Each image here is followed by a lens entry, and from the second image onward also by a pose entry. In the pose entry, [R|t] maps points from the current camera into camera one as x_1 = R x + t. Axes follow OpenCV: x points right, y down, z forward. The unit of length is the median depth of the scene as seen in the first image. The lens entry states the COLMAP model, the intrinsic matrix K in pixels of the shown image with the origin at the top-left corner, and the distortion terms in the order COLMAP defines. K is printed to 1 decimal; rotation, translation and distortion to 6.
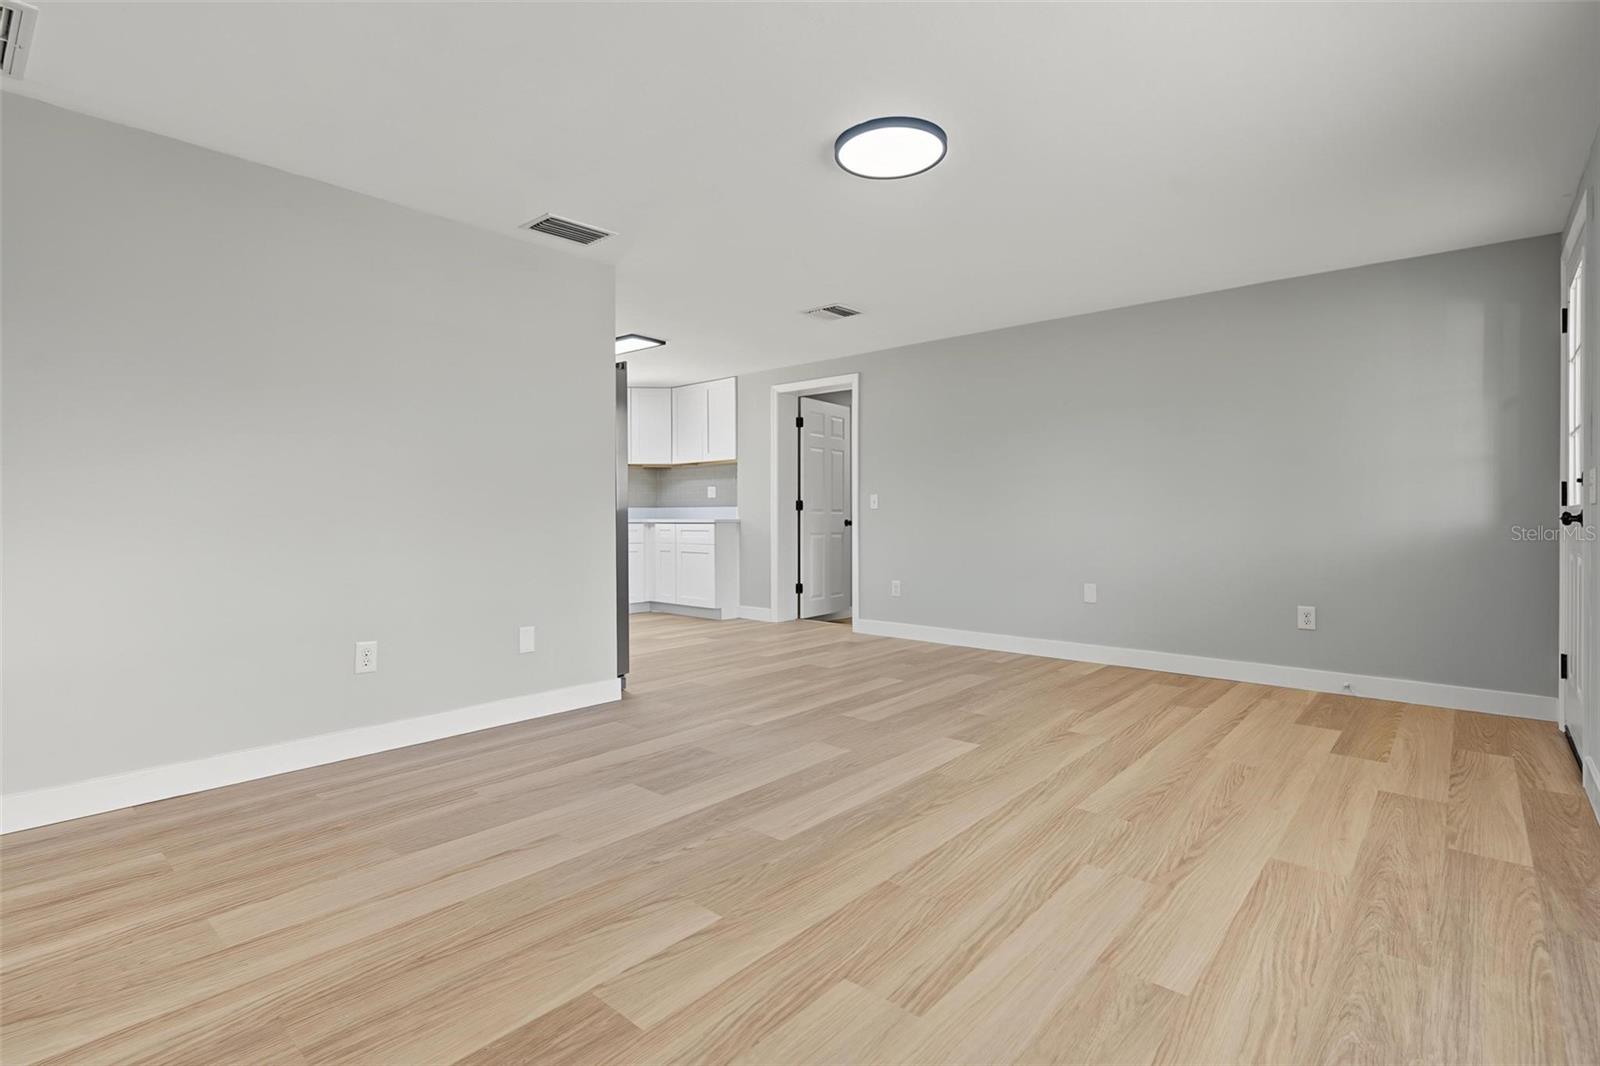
lens RADIAL K [[760.7, 0, 800.0], [0, 760.7, 533.0], [0, 0, 1]] dist [0.003888, -0.000267]
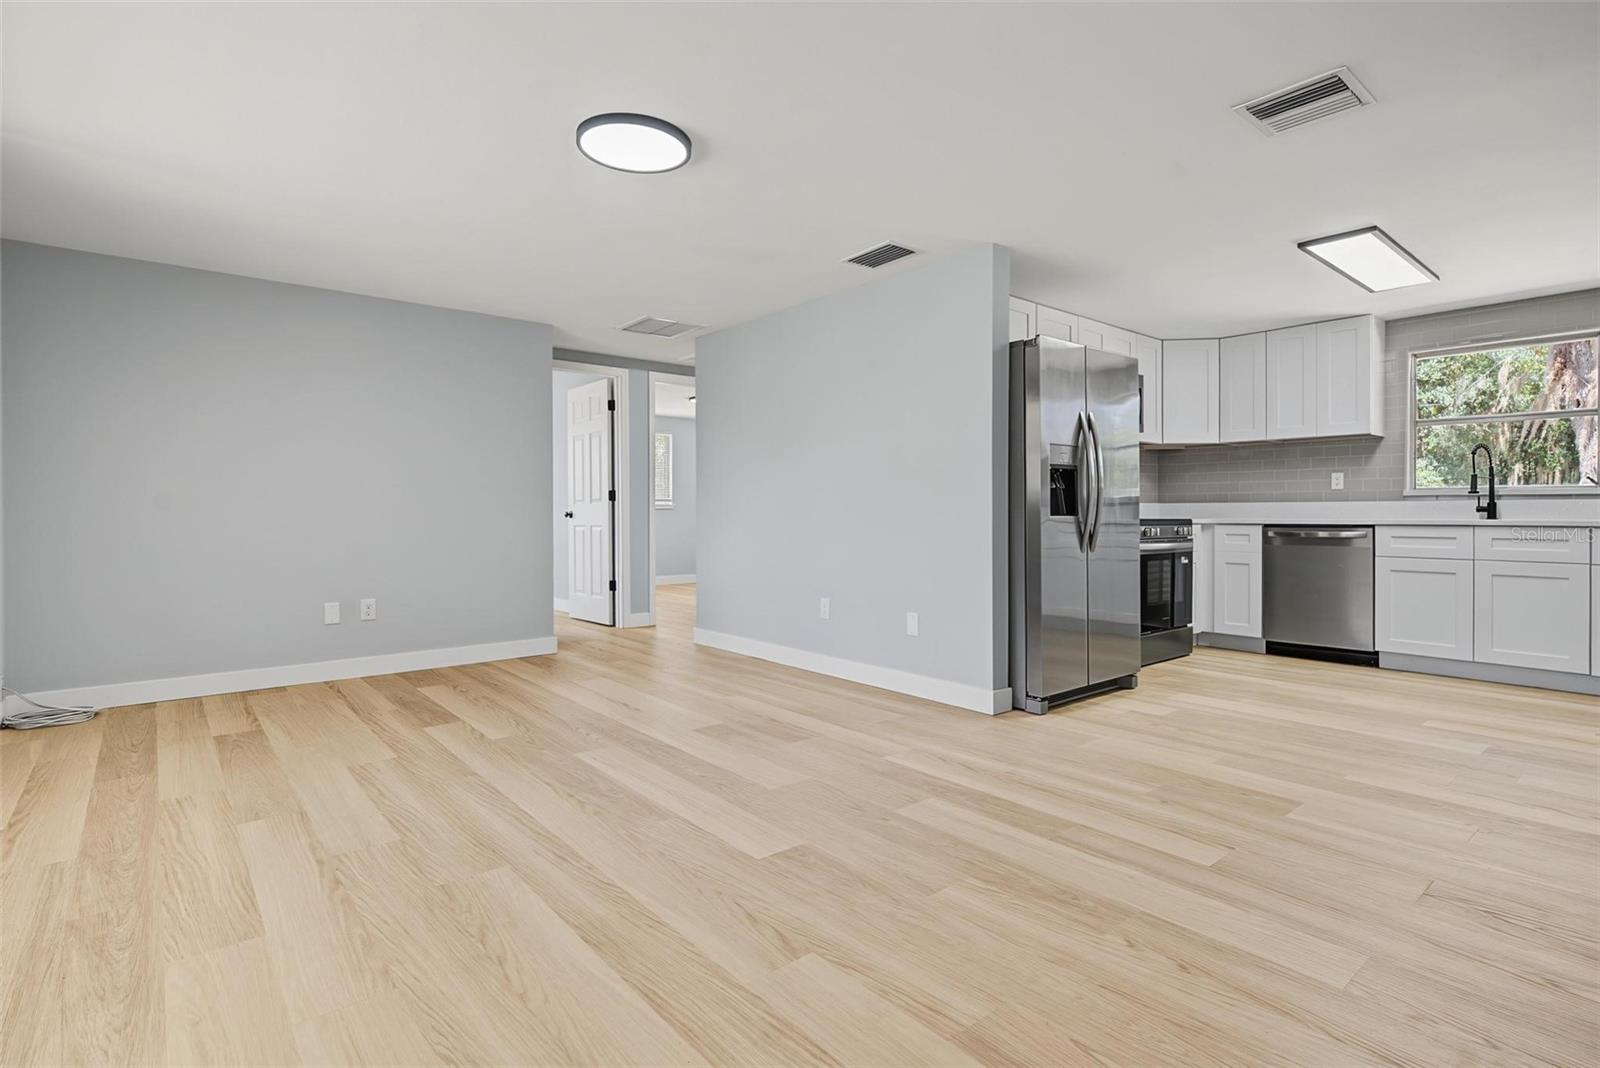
lens RADIAL K [[784.5, 0, 786.8], [0, 784.5, 515.4], [0, 0, 1]] dist [0.000332, -0.000135]
pose [[-0.167368, 0.007246, -0.985868, 1.085934], [-0.023666, 0.999655, 0.011365, -0.036439], [0.985610, 0.025233, -0.167139, 1.353382]]
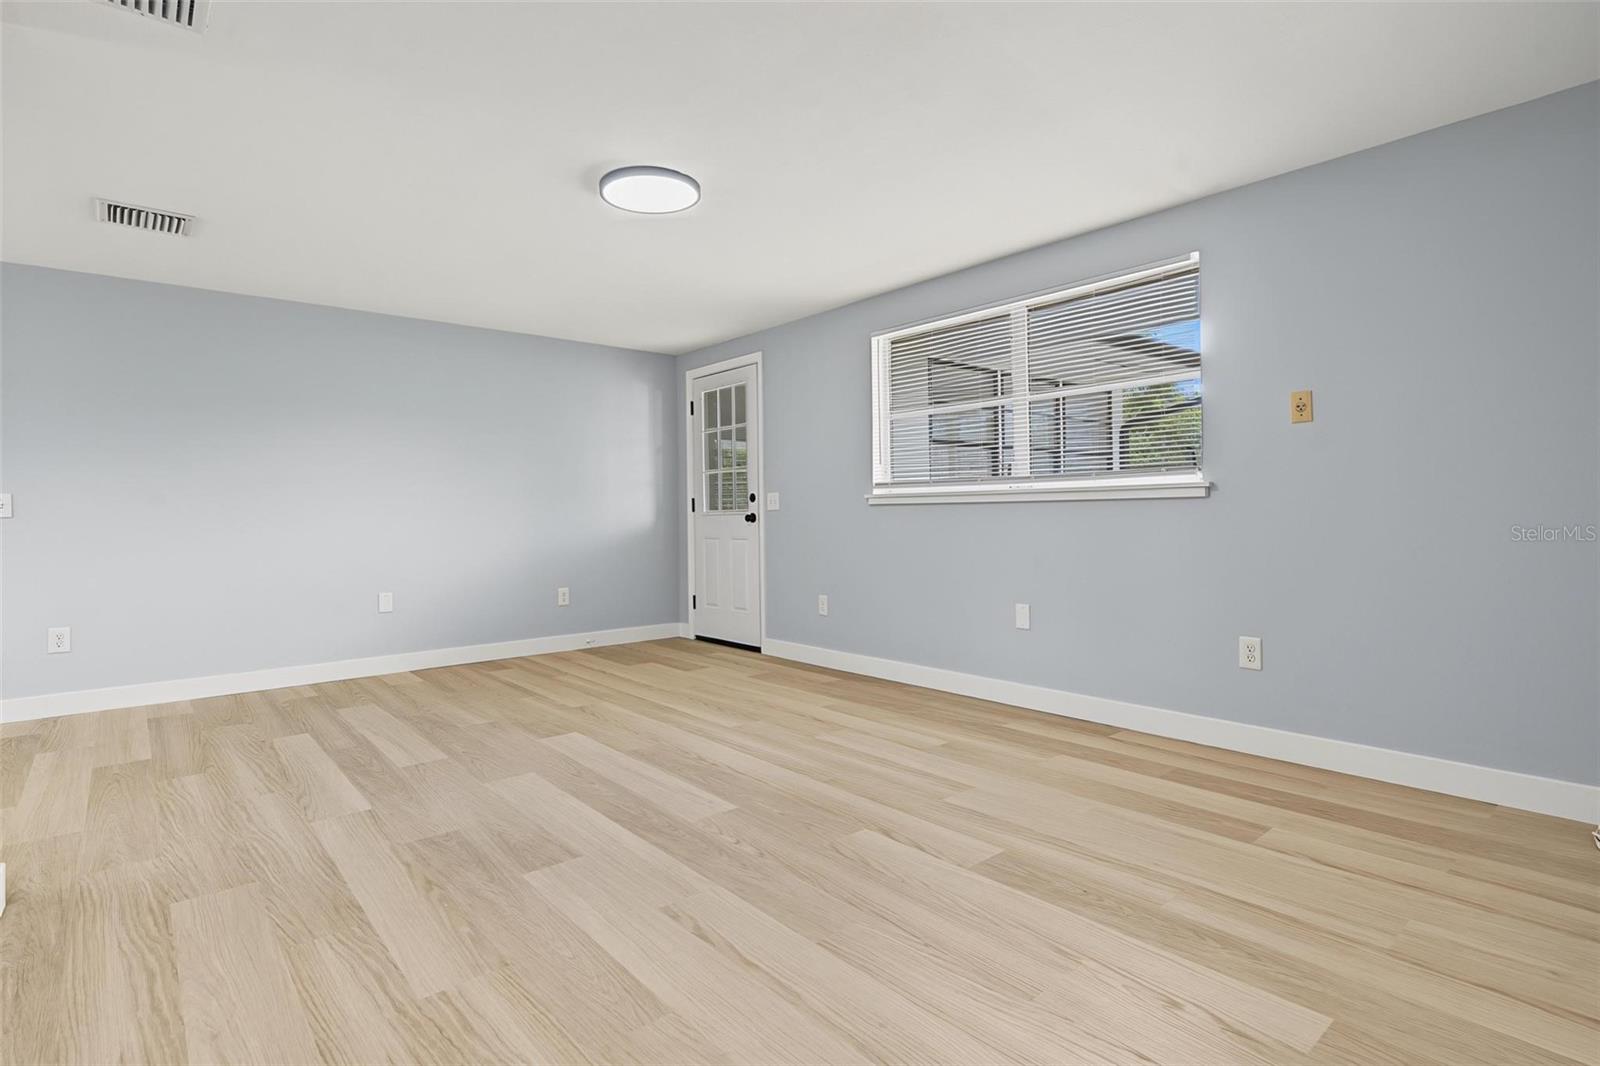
lens RADIAL K [[784.5, 0, 786.8], [0, 784.5, 514.4], [0, 0, 1]] dist [0.000332, -0.000135]
pose [[0.152124, -0.000229, 0.988361, -0.977740], [0.038391, 0.999247, -0.005677, -0.013792], [-0.987616, 0.038808, 0.152018, 0.626652]]
